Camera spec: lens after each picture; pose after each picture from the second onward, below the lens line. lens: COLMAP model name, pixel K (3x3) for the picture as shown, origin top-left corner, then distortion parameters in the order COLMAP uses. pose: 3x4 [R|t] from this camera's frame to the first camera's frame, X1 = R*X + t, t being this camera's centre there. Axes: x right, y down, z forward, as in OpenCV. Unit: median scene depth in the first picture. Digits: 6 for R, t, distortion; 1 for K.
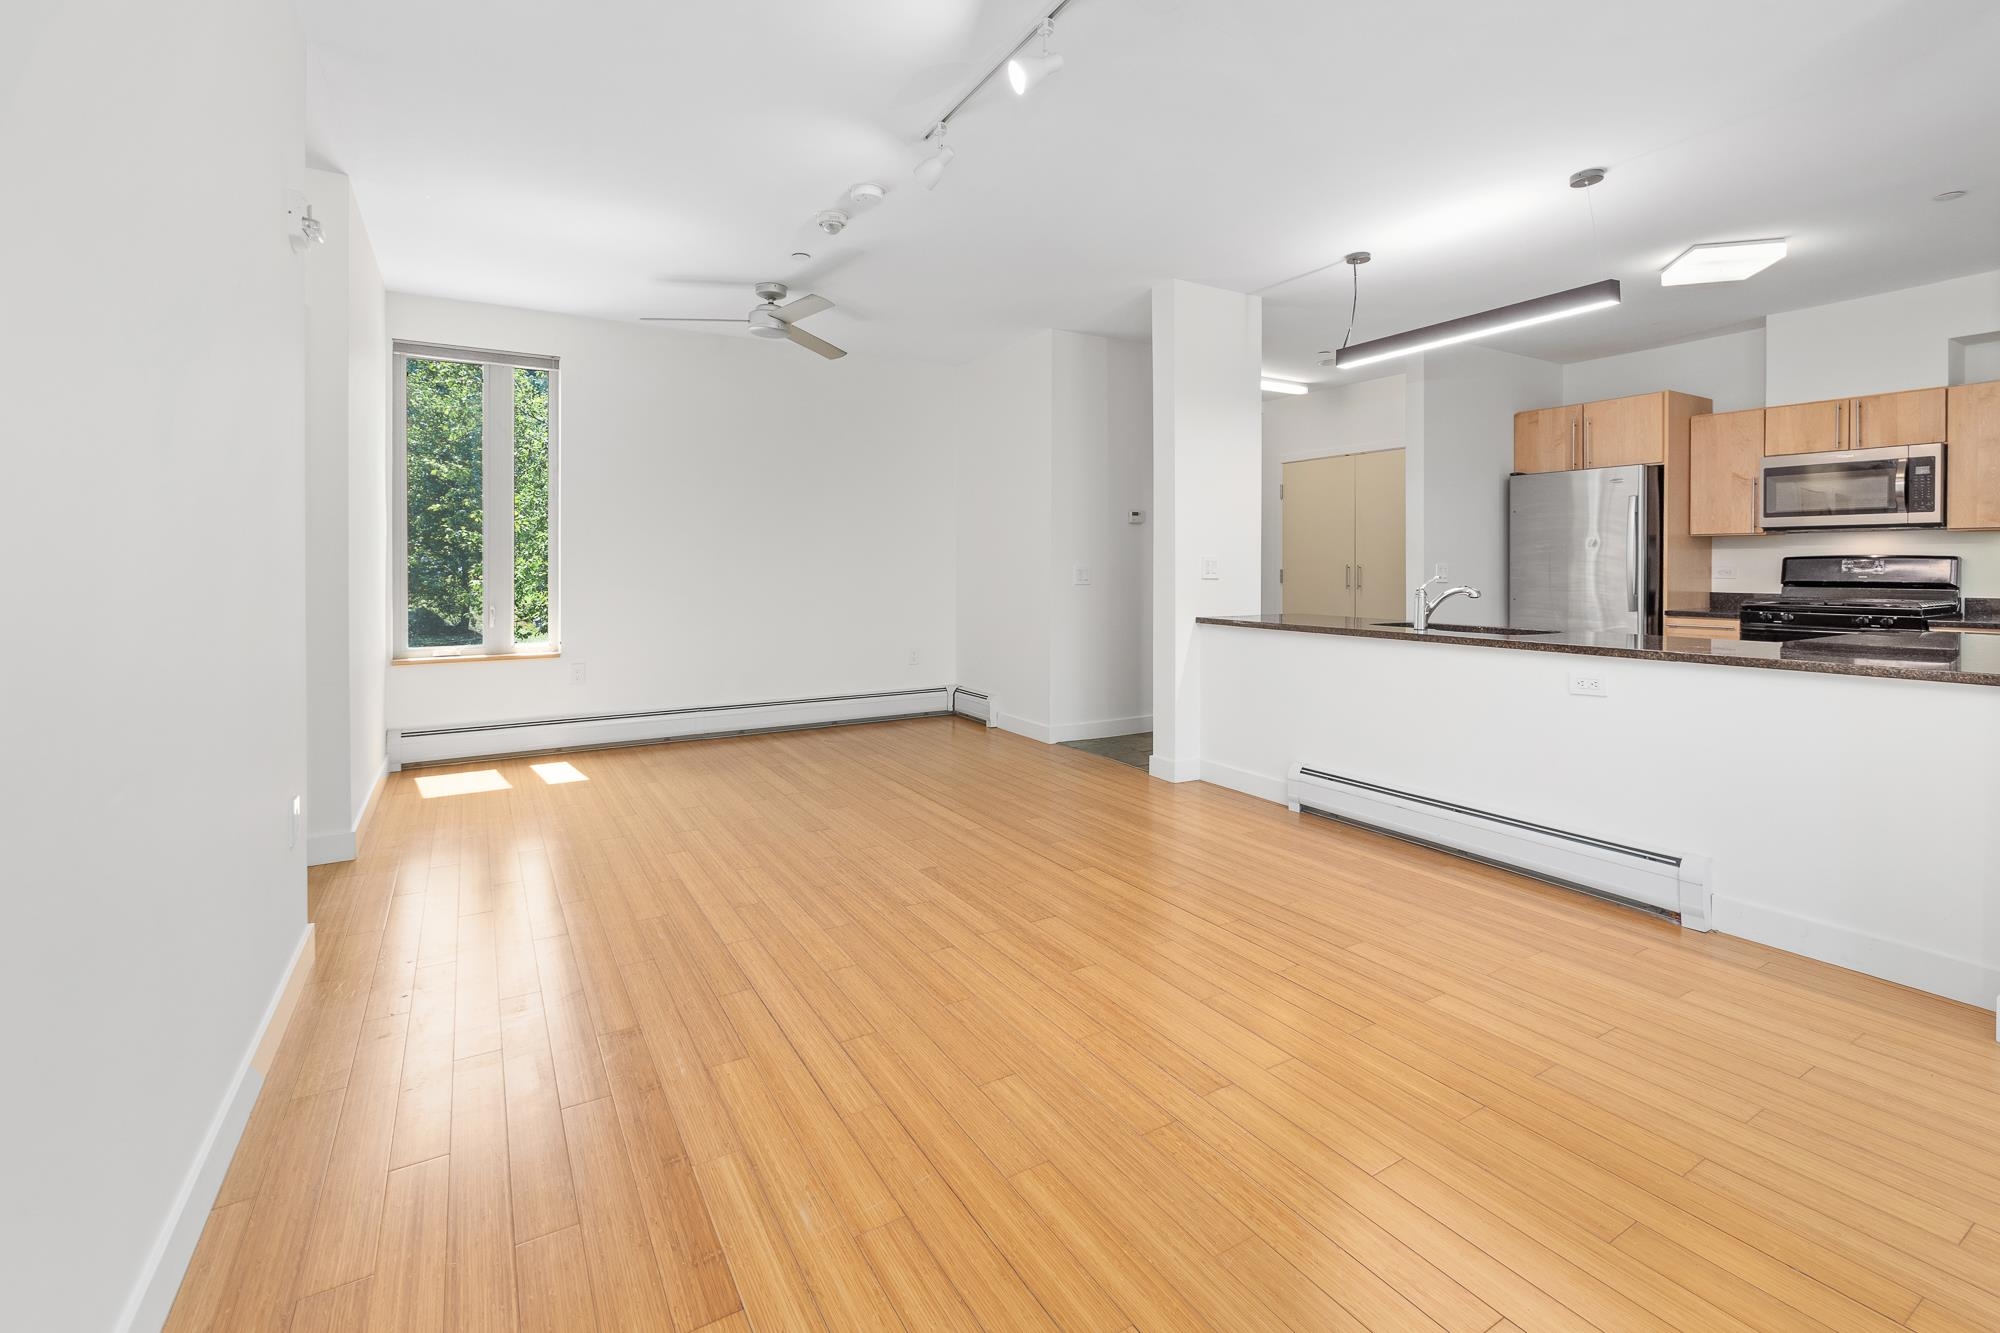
lens RADIAL K [[893.3, 0, 1007.8], [0, 893.3, 568.2], [0, 0, 1]] dist [-0.001720, -0.000307]
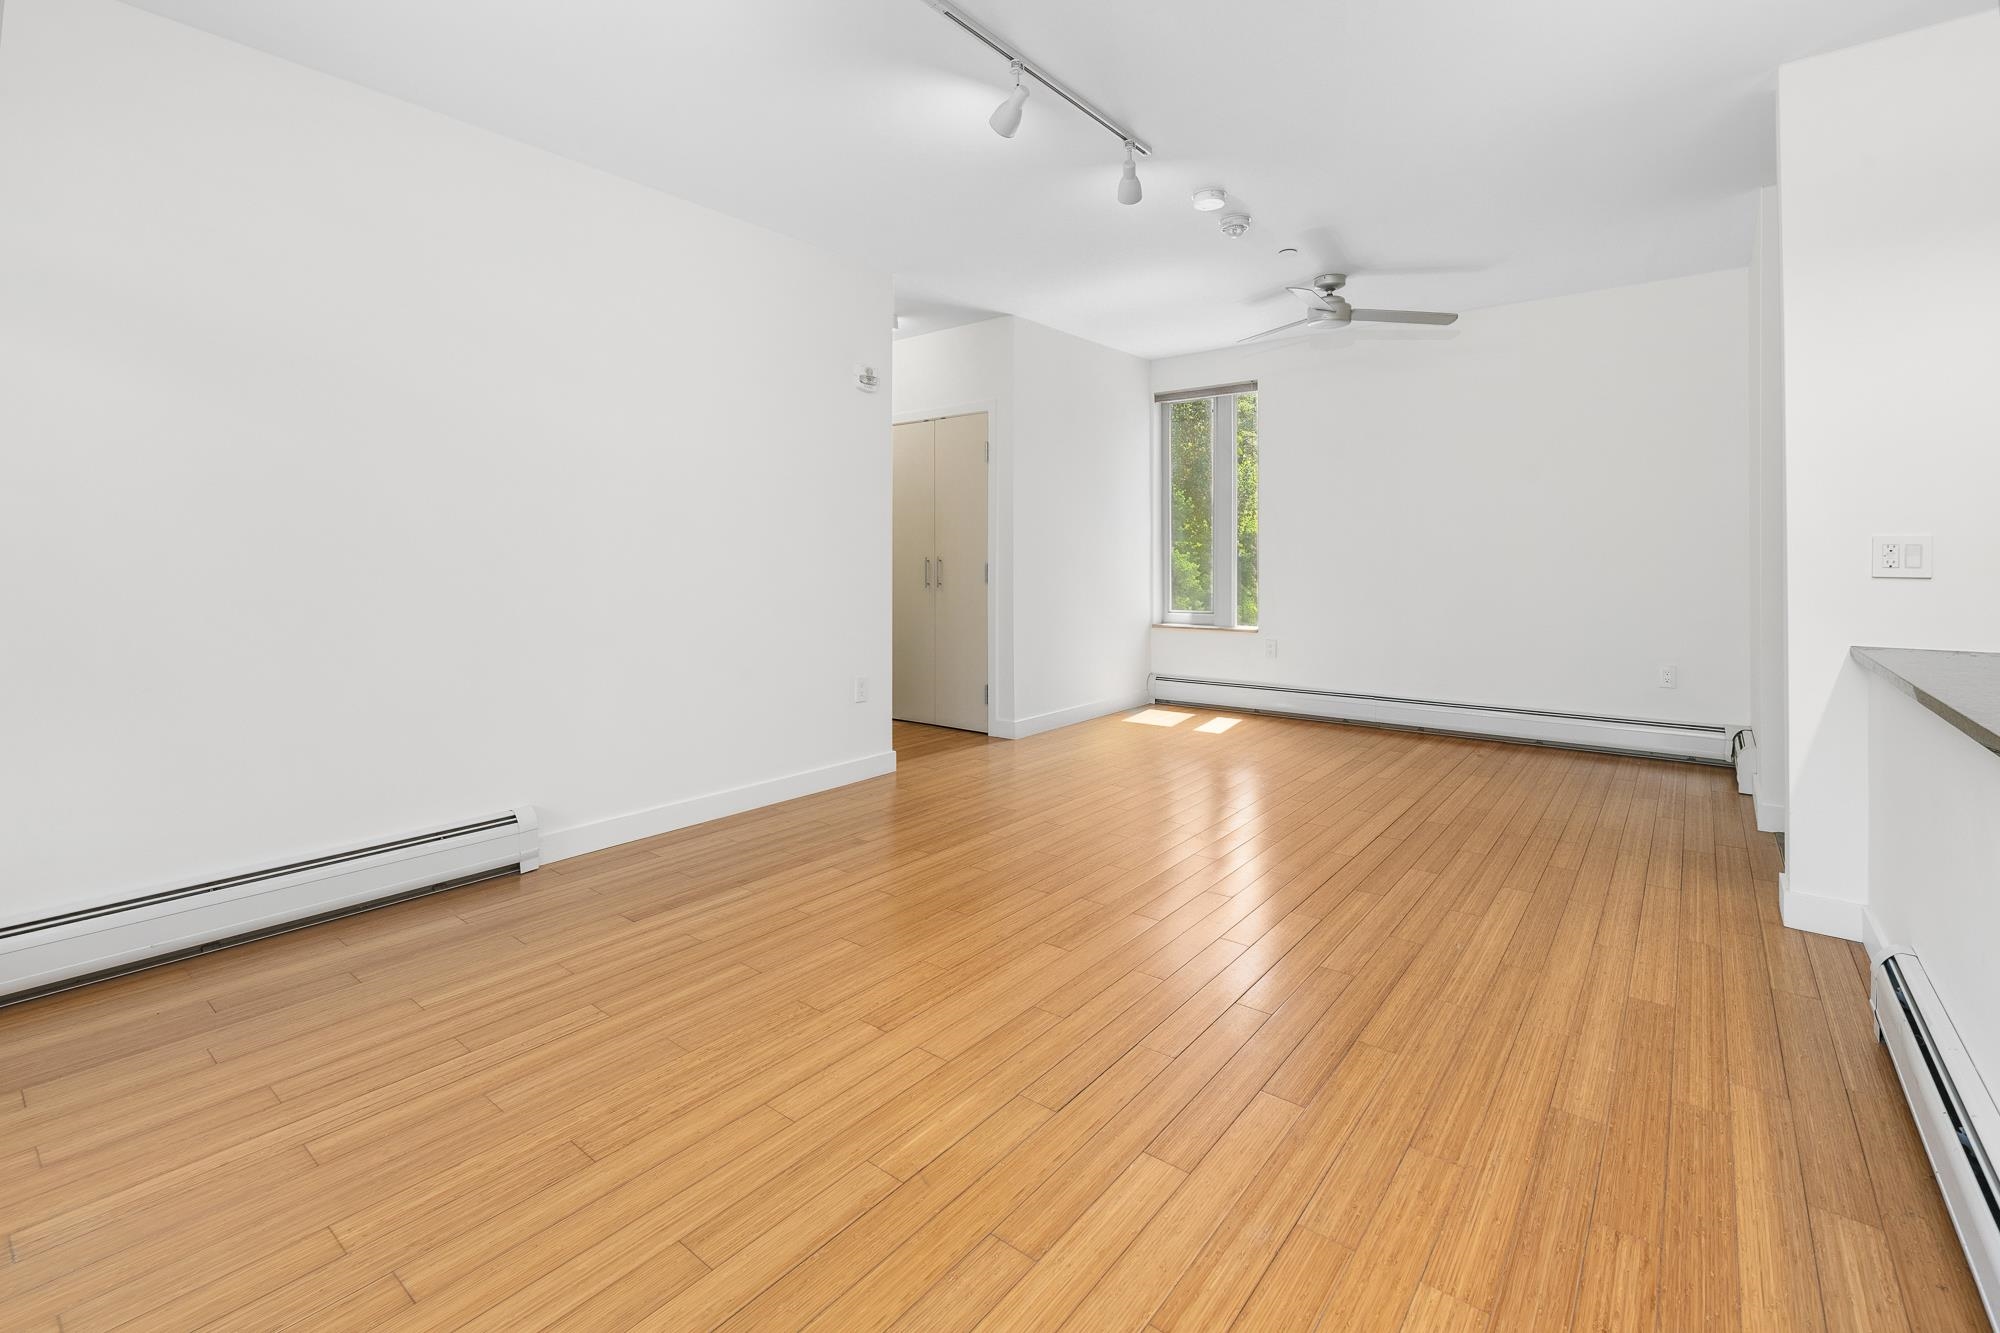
lens RADIAL K [[882.6, 0, 1009.6], [0, 882.6, 554.7], [0, 0, 1]] dist [-0.000687, -0.000229]
pose [[0.347400, -0.002870, -0.937713, 0.909427], [-0.000925, 0.999994, -0.003403, -0.000008], [0.937717, 0.002049, 0.347395, 0.531007]]
